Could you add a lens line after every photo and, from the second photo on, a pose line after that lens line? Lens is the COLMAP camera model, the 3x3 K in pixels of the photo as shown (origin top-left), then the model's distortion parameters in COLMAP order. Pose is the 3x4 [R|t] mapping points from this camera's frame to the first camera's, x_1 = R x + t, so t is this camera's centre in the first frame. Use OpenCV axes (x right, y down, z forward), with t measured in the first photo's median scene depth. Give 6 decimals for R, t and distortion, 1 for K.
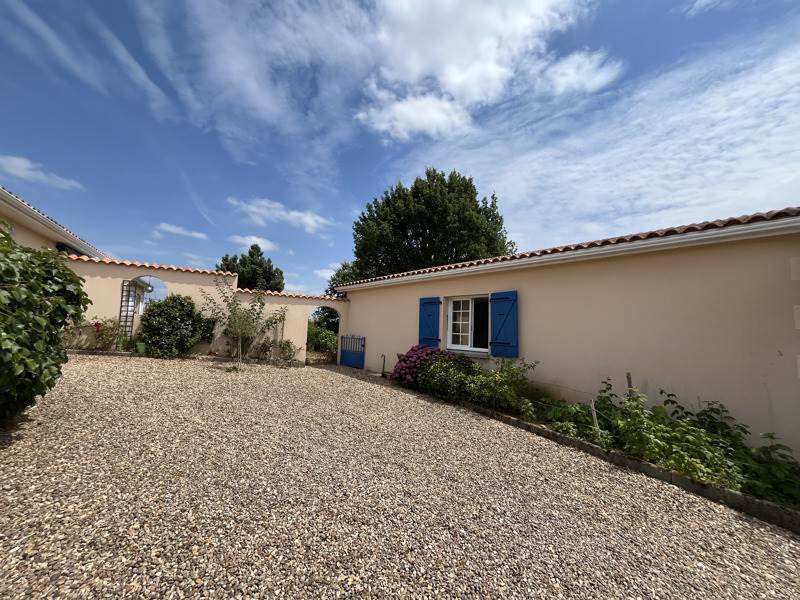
lens RADIAL K [[349.0, 0, 400.0], [0, 349.0, 300.0], [0, 0, 1]] dist [-0.001462, -0.000559]
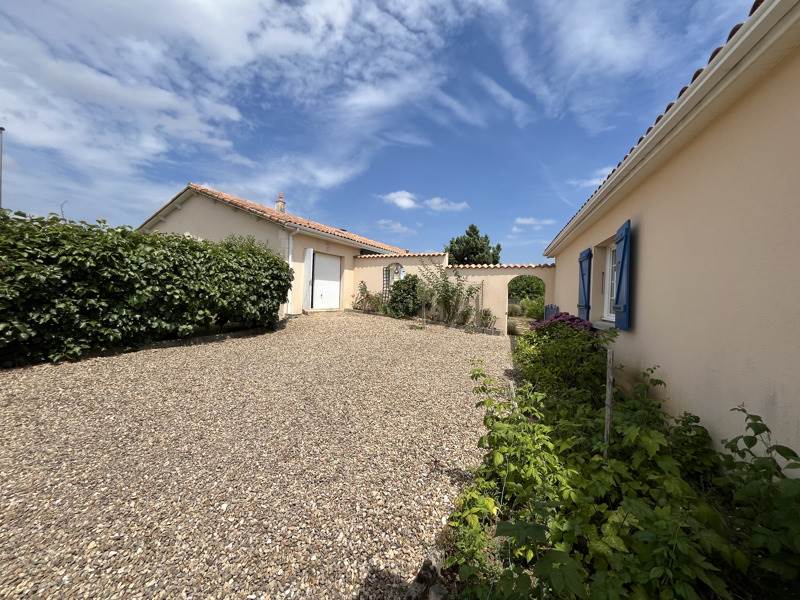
lens RADIAL K [[349.0, 0, 400.0], [0, 349.0, 300.0], [0, 0, 1]] dist [-0.001462, -0.000559]
pose [[0.488813, -0.027420, -0.871957, 0.135655], [0.067018, 0.997733, 0.006195, 0.018976], [0.869810, -0.061465, 0.489542, 0.072443]]
